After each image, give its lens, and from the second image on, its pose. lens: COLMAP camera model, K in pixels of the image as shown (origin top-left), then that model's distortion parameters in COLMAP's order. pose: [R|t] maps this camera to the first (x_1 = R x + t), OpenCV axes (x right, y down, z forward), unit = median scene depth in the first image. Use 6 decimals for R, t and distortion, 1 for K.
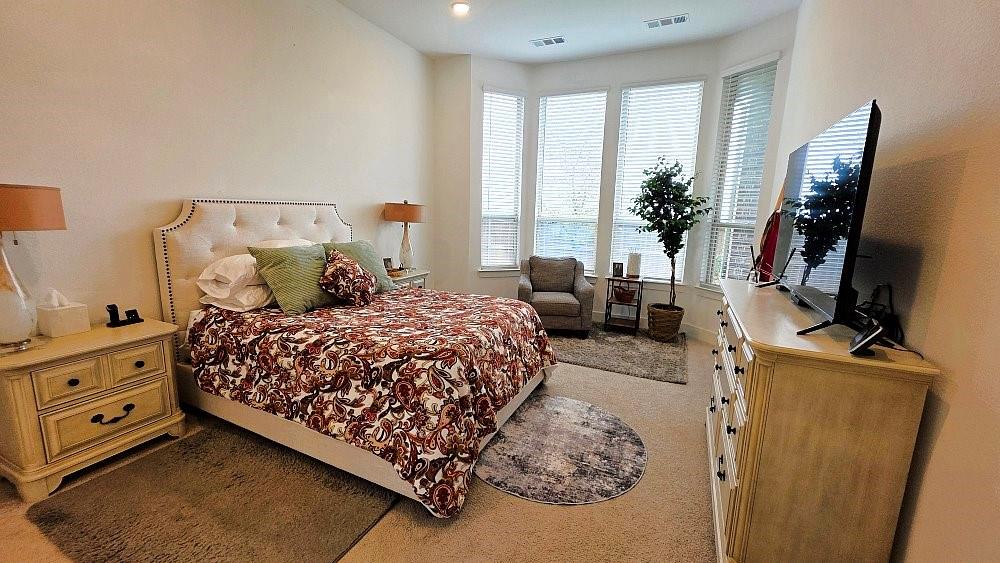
lens RADIAL K [[401.6, 0, 493.2], [0, 401.6, 282.4], [0, 0, 1]] dist [0.000618, 0.000497]
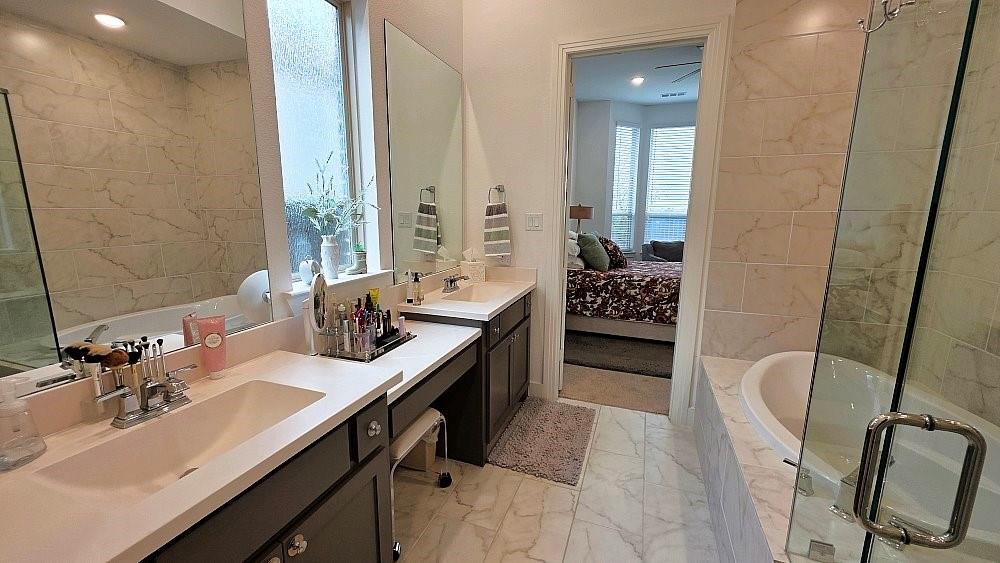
lens RADIAL K [[401.6, 0, 501.8], [0, 401.6, 283.3], [0, 0, 1]] dist [0.000618, 0.000497]
pose [[0.993798, -0.034130, 0.105836, -1.300436], [0.033019, 0.999380, 0.012237, 0.110075], [-0.106188, -0.008667, 0.994308, -0.811716]]
